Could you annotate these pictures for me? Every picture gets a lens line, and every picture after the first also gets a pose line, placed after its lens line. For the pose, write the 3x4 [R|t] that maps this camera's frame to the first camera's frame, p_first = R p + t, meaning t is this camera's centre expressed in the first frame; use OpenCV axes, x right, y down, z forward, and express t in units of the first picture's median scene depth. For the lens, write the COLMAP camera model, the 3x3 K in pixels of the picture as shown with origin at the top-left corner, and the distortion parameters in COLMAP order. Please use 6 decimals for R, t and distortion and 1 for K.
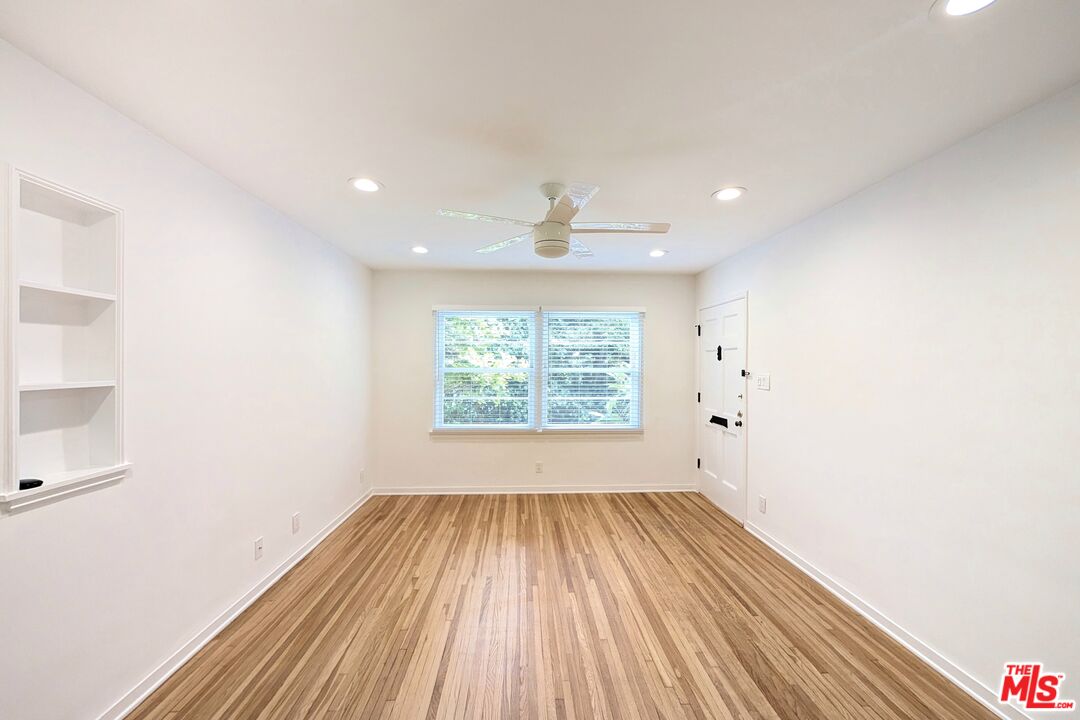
lens RADIAL K [[409.4, 0, 536.9], [0, 409.4, 359.4], [0, 0, 1]] dist [0.001618, 0.000912]
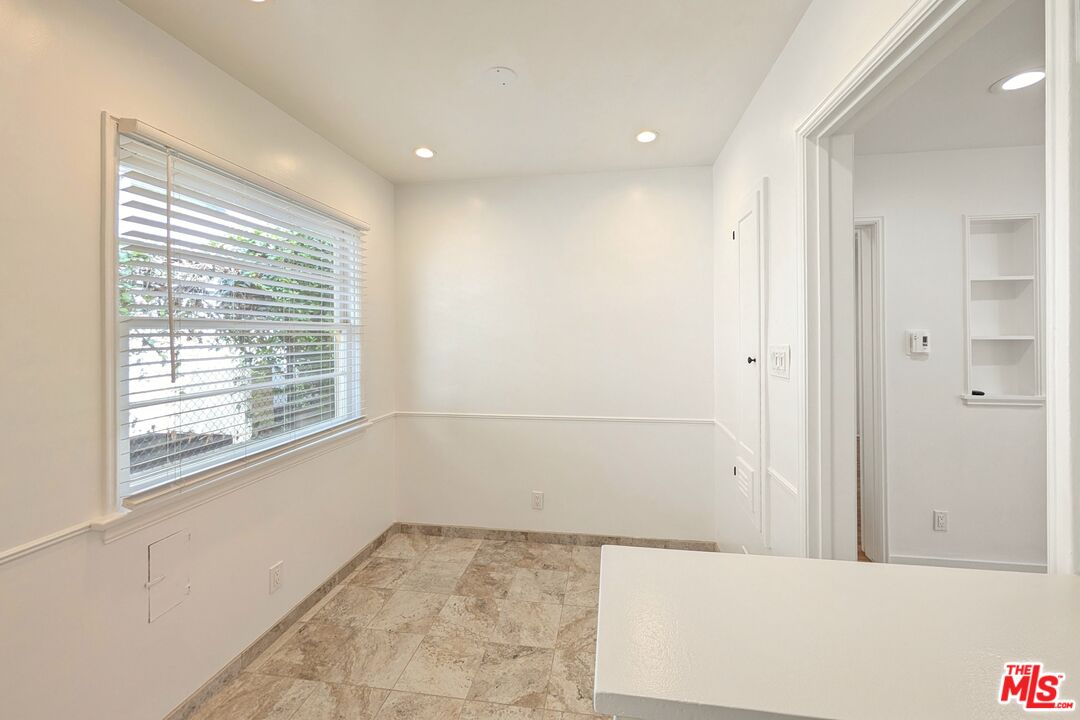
lens RADIAL K [[409.4, 0, 563.1], [0, 409.4, 336.3], [0, 0, 1]] dist [0.001618, 0.000912]
pose [[-0.164066, 0.009352, -0.986405, 0.331555], [0.012888, 0.999890, 0.007336, 0.012123], [0.986365, -0.011509, -0.164168, -0.190811]]
